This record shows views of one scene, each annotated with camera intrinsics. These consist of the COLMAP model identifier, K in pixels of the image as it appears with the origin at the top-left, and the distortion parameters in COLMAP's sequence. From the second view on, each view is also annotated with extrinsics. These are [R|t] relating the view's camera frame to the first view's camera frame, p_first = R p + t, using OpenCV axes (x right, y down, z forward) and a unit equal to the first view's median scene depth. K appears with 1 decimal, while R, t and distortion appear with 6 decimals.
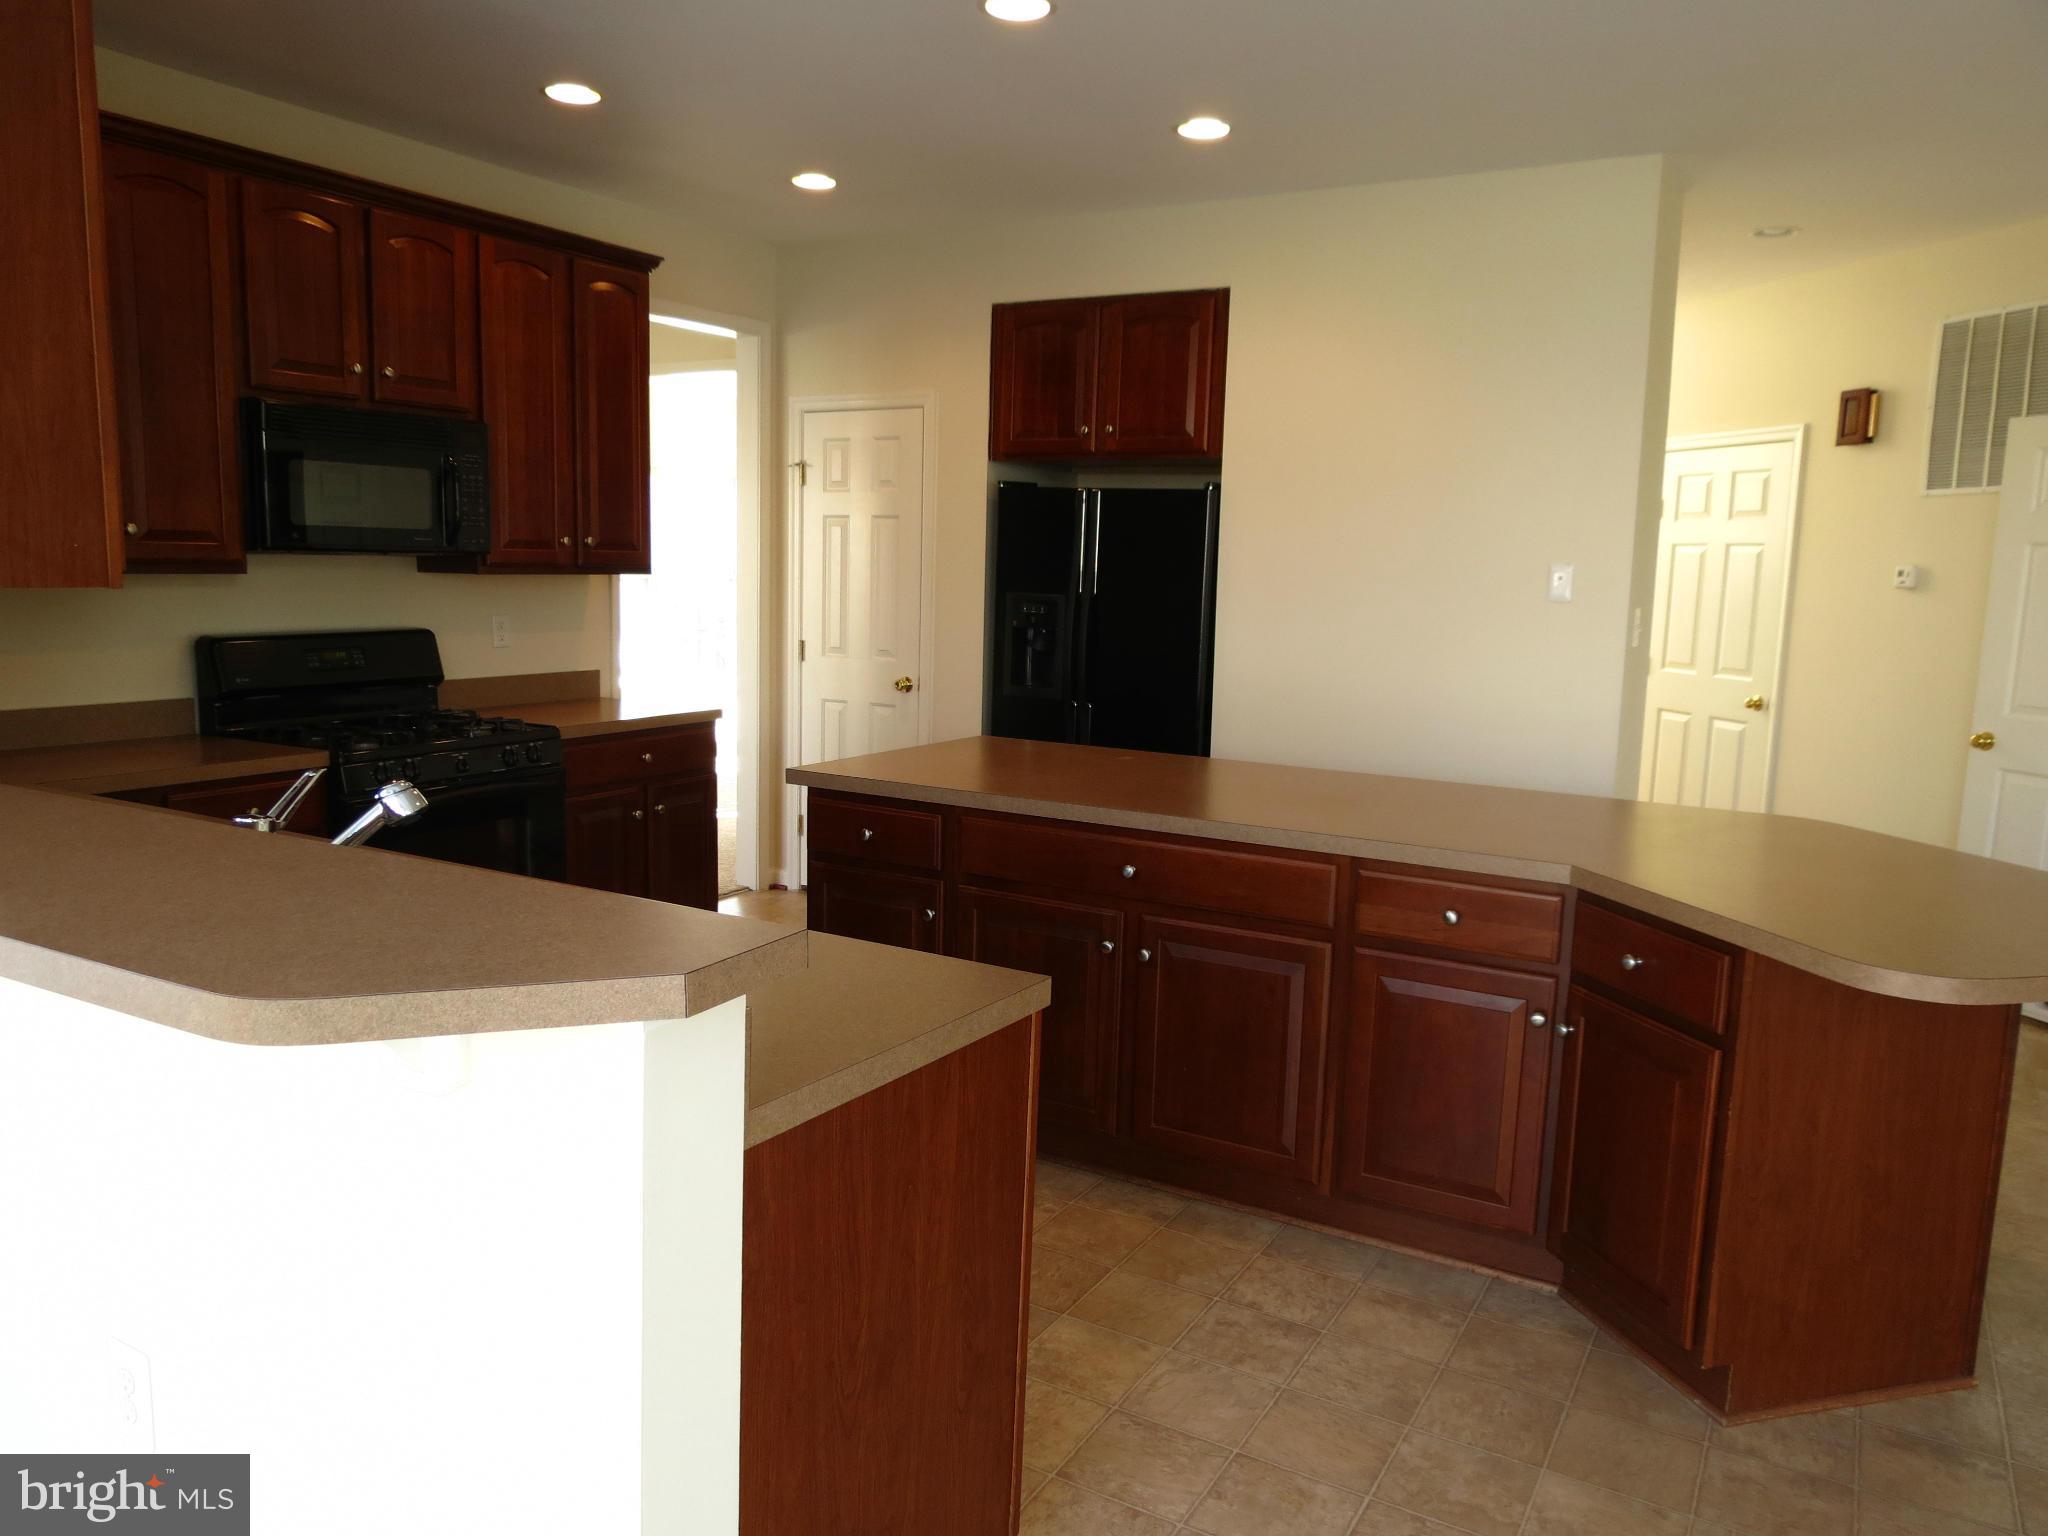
lens RADIAL K [[1462.0, 0, 1022.9], [0, 1462.0, 768.4], [0, 0, 1]] dist [-0.013529, 0.014992]
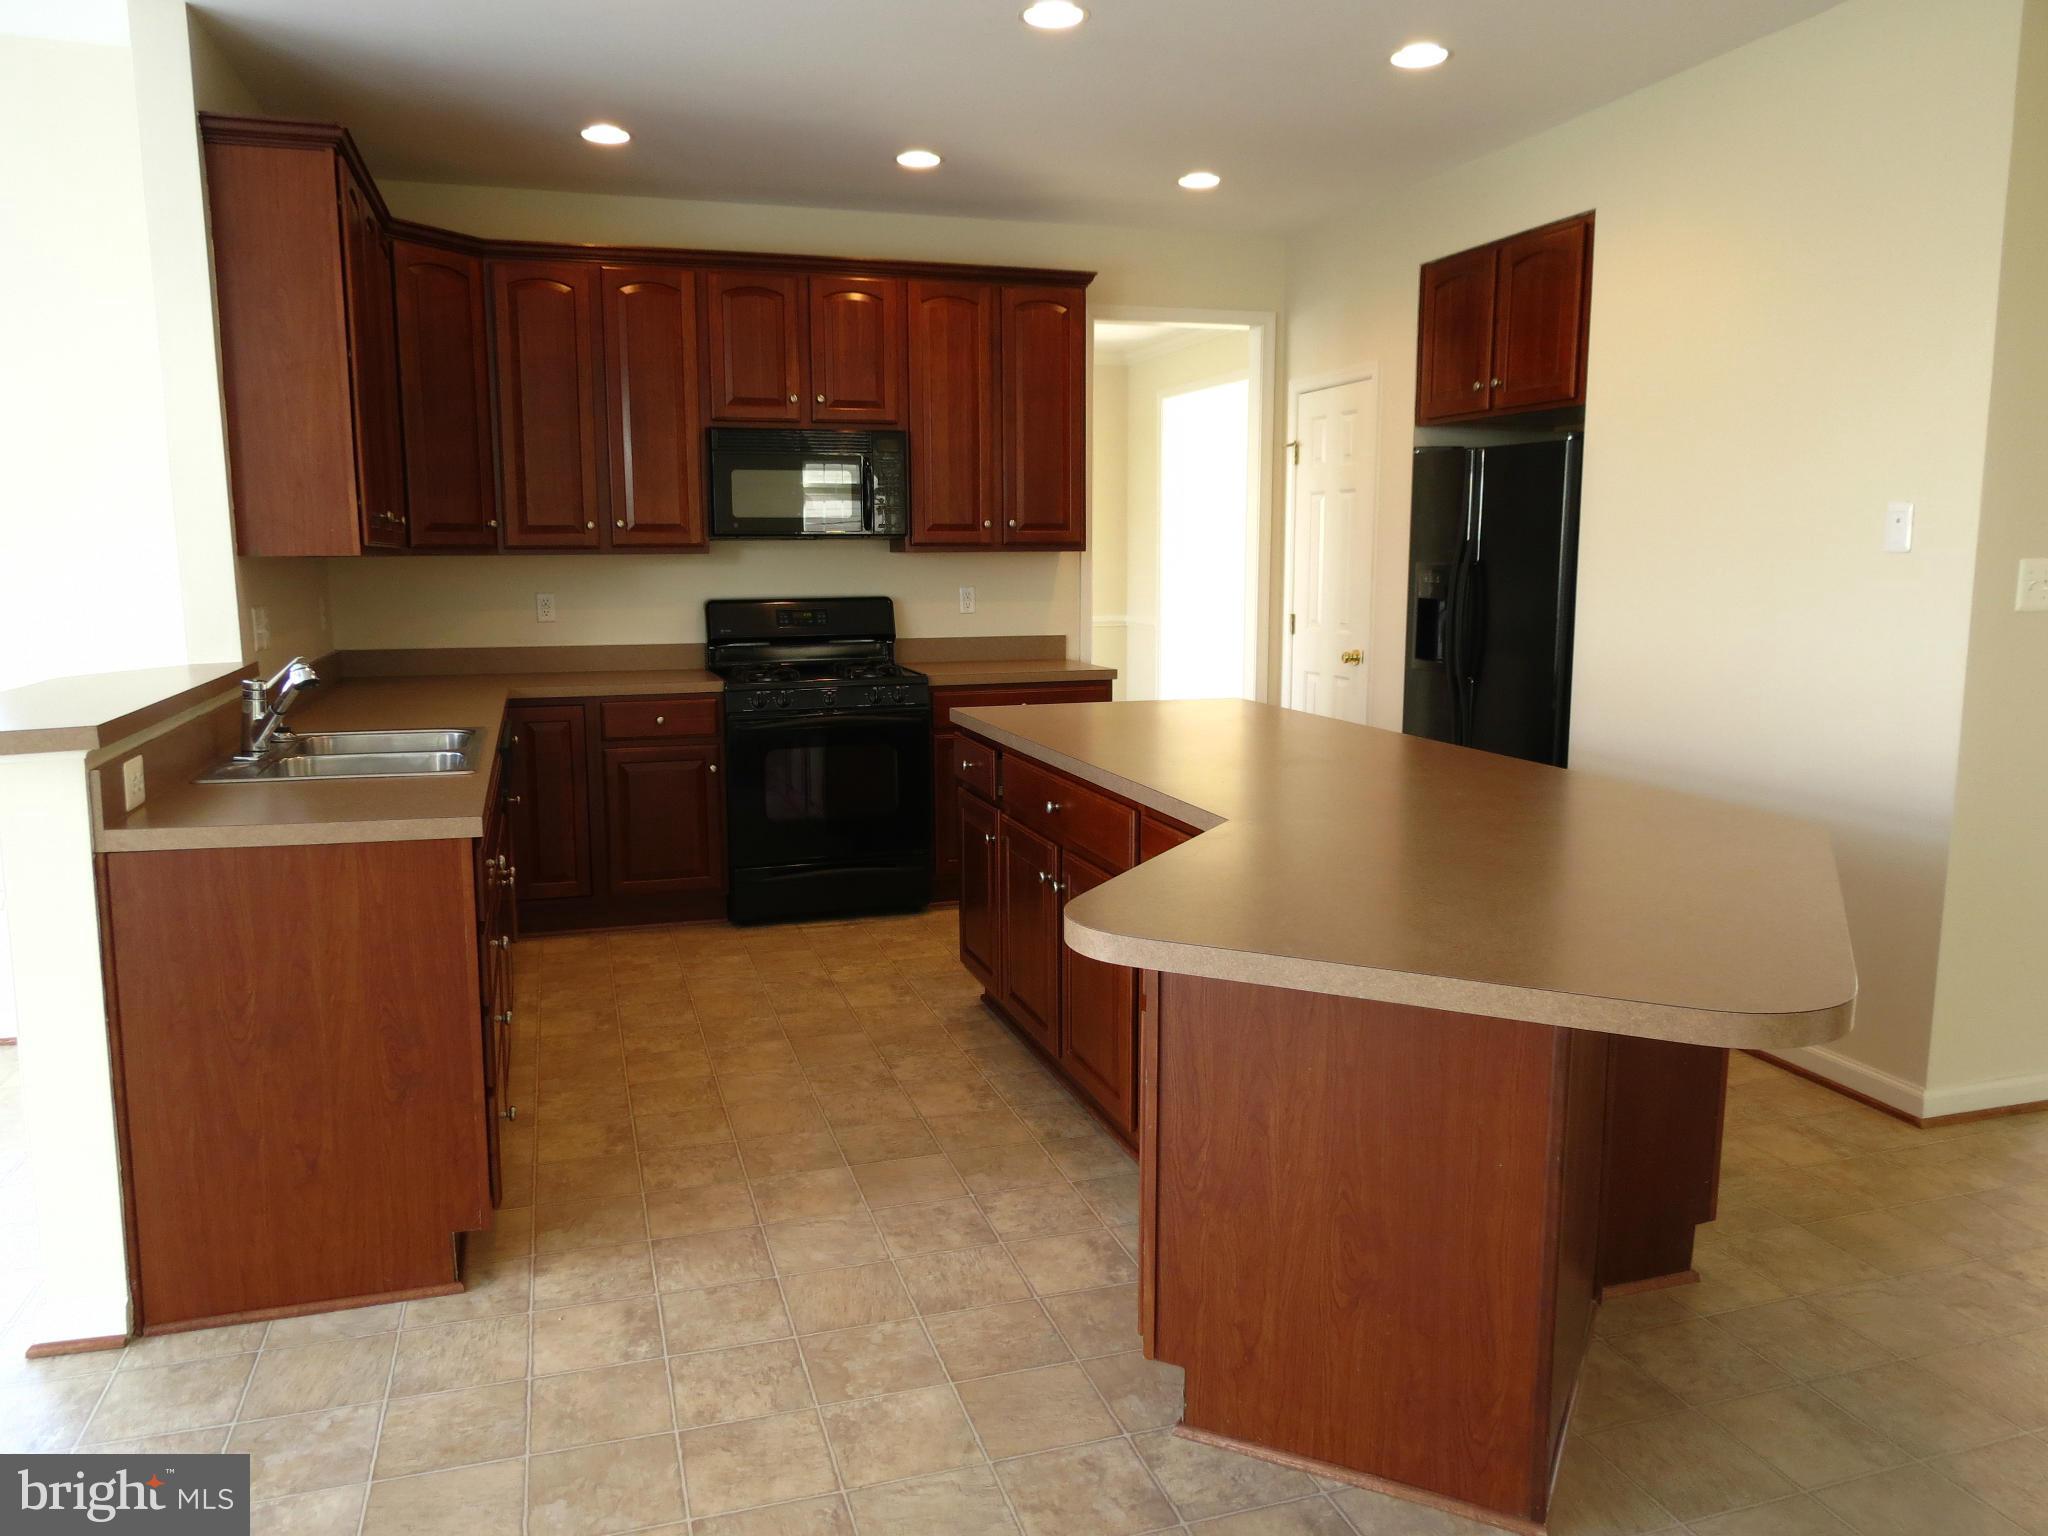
lens RADIAL K [[1462.0, 0, 1020.0], [0, 1462.0, 764.9], [0, 0, 1]] dist [-0.013529, 0.014992]
pose [[0.737587, 0.070450, -0.671567, 0.562684], [-0.073642, 0.997003, 0.023709, 0.012383], [0.671224, 0.031968, 0.740565, 0.142283]]
